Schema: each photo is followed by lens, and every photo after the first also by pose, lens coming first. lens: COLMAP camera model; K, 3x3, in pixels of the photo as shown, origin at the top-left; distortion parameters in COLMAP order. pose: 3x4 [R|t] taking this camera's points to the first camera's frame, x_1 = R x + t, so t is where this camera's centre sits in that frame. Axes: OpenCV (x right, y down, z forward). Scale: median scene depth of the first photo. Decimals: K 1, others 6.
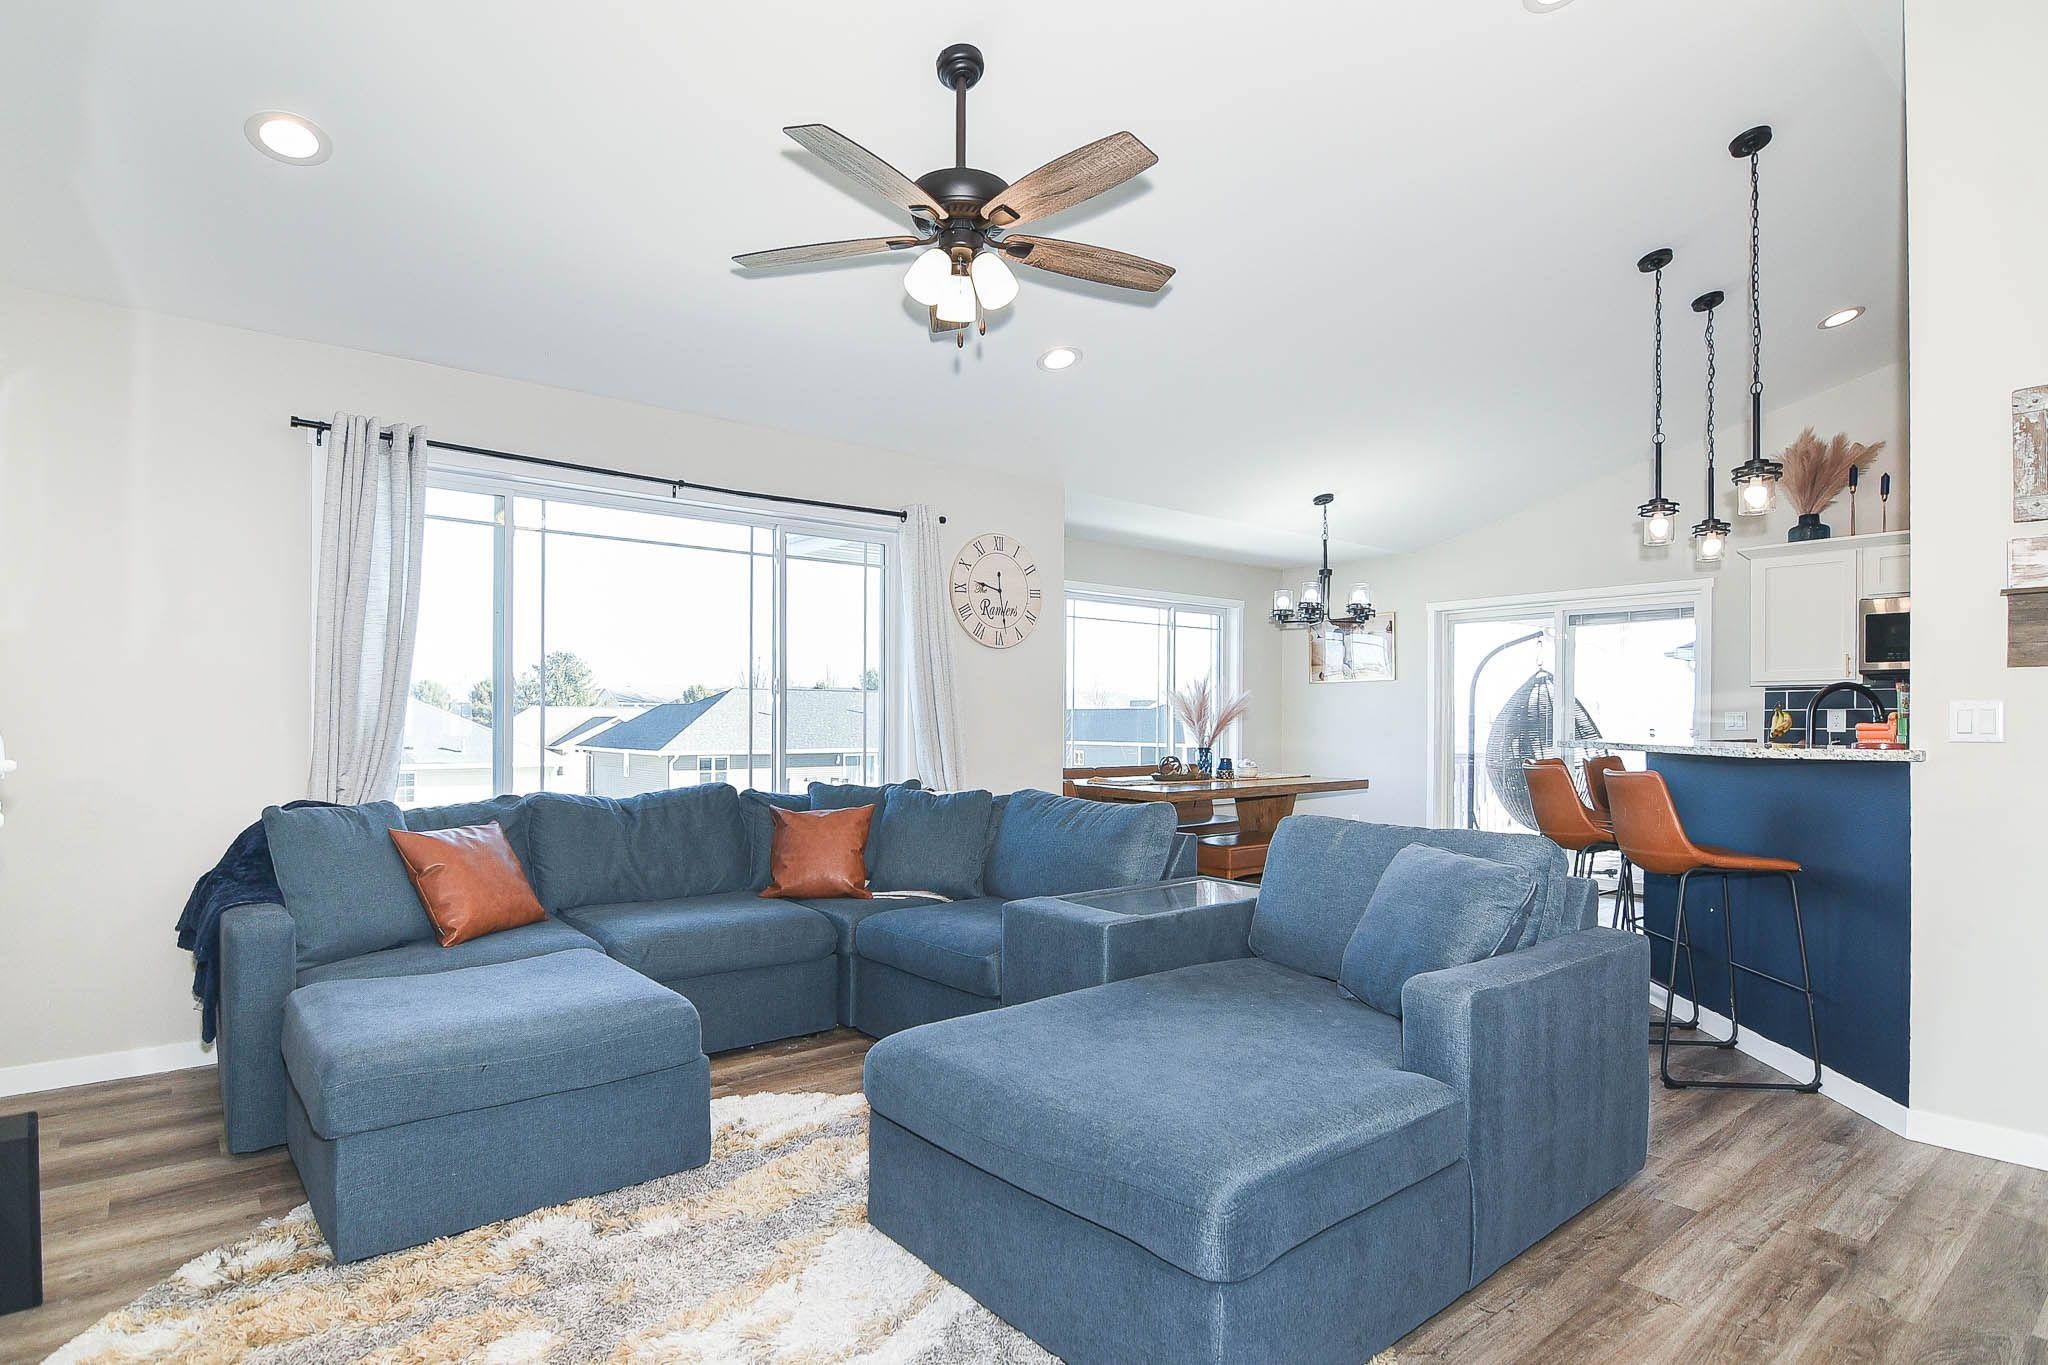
lens RADIAL K [[1053.2, 0, 1018.5], [0, 1053.2, 696.0], [0, 0, 1]] dist [-0.000252, -0.000332]
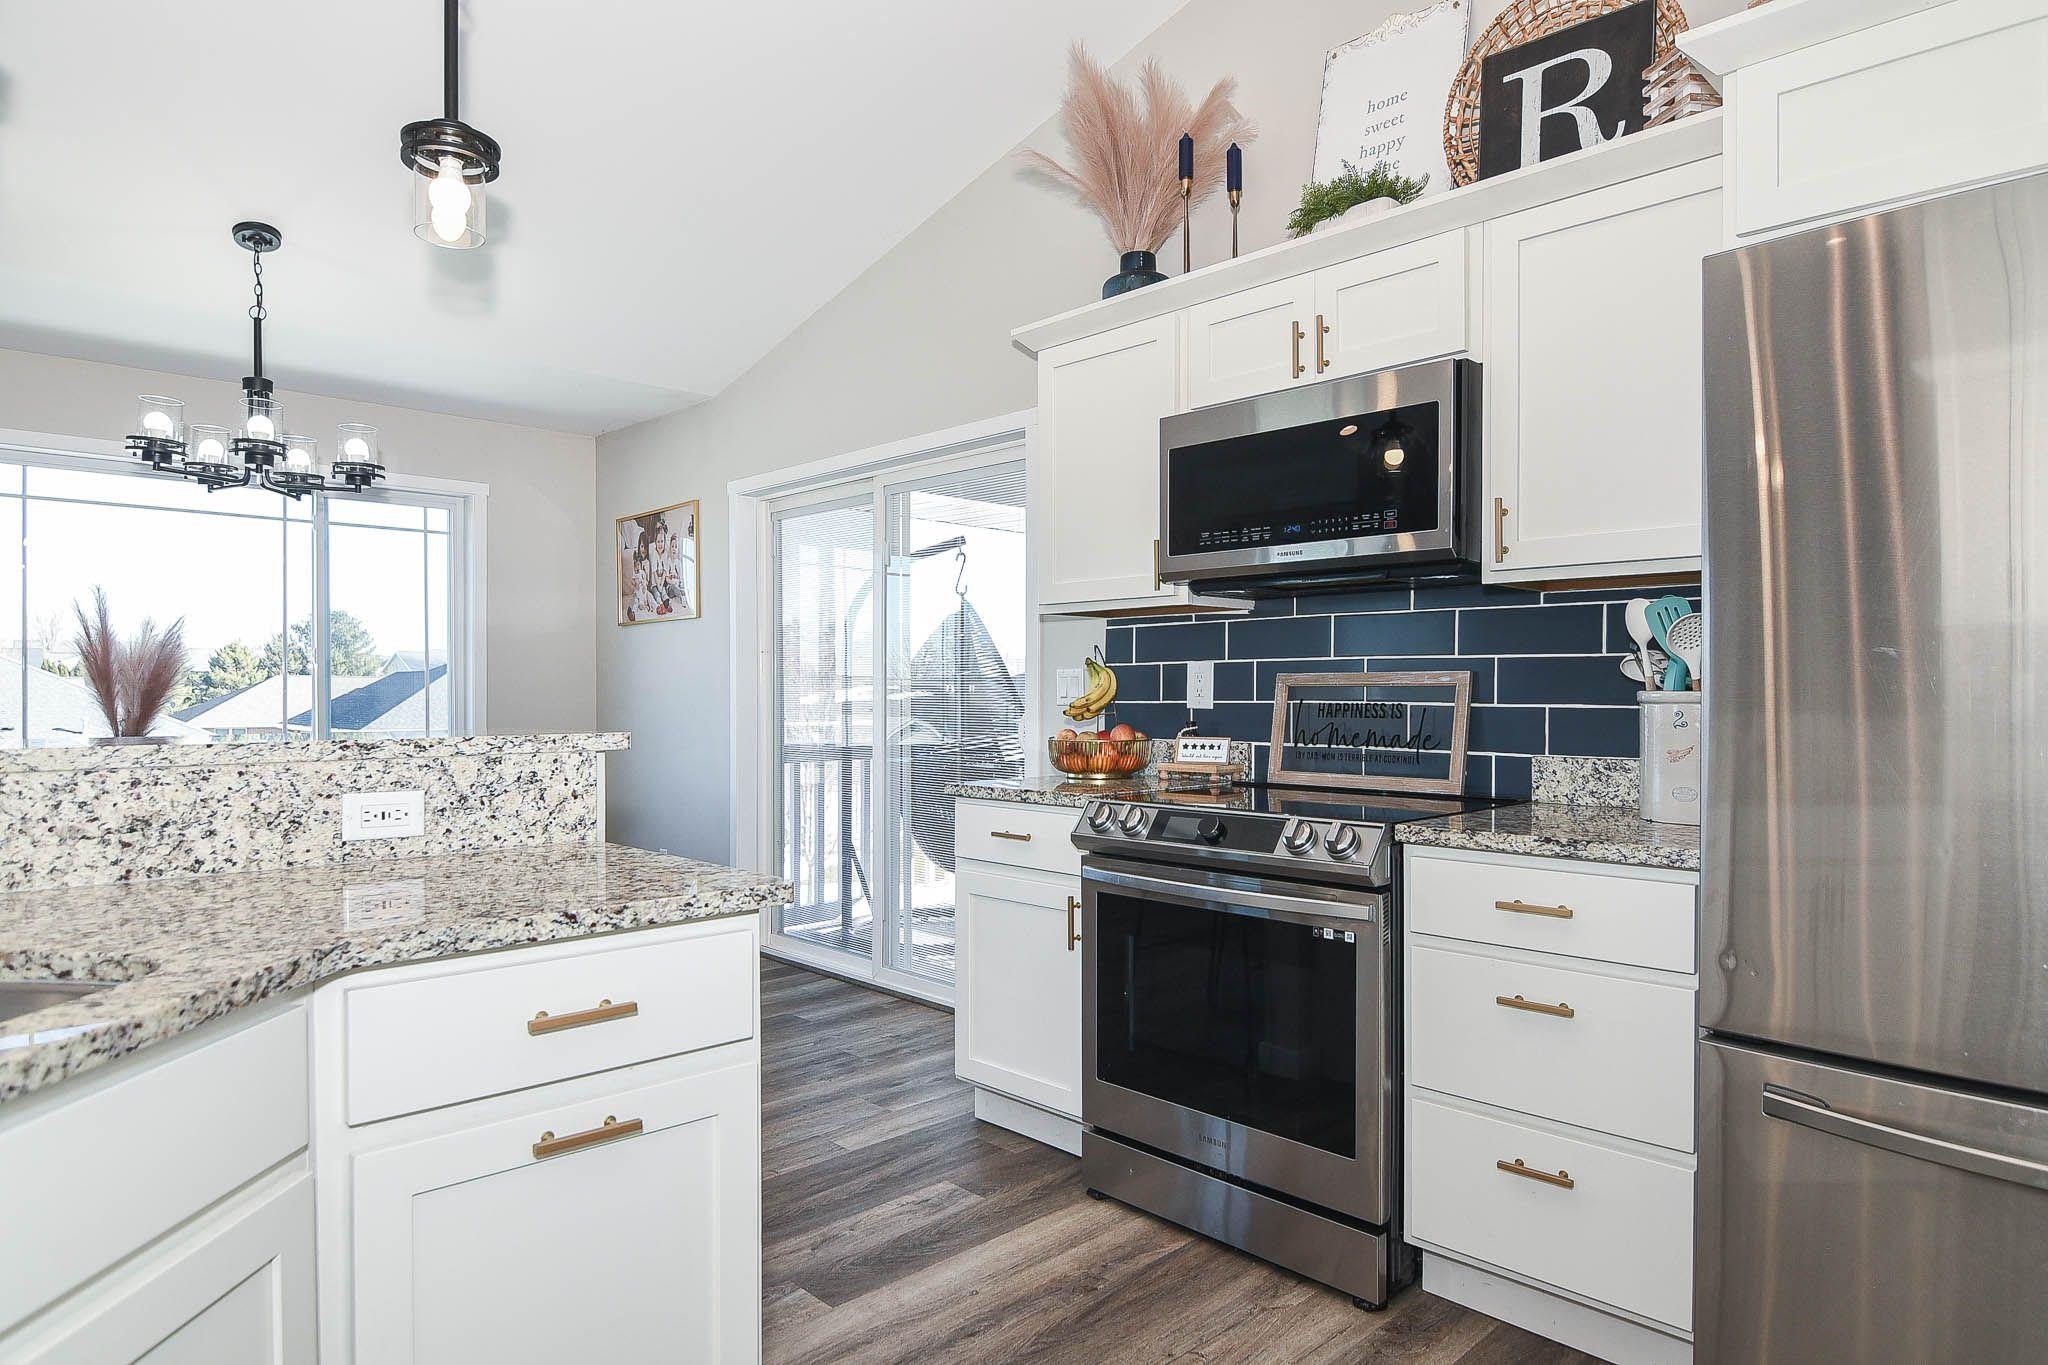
lens RADIAL K [[1202.5, 0, 1019.8], [0, 1202.5, 677.9], [0, 0, 1]] dist [-0.007099, -0.000321]
pose [[0.998140, 0.001108, 0.060958, 0.613624], [-0.001556, 0.999972, 0.007306, 0.015110], [-0.060948, -0.007387, 0.998114, 0.418019]]
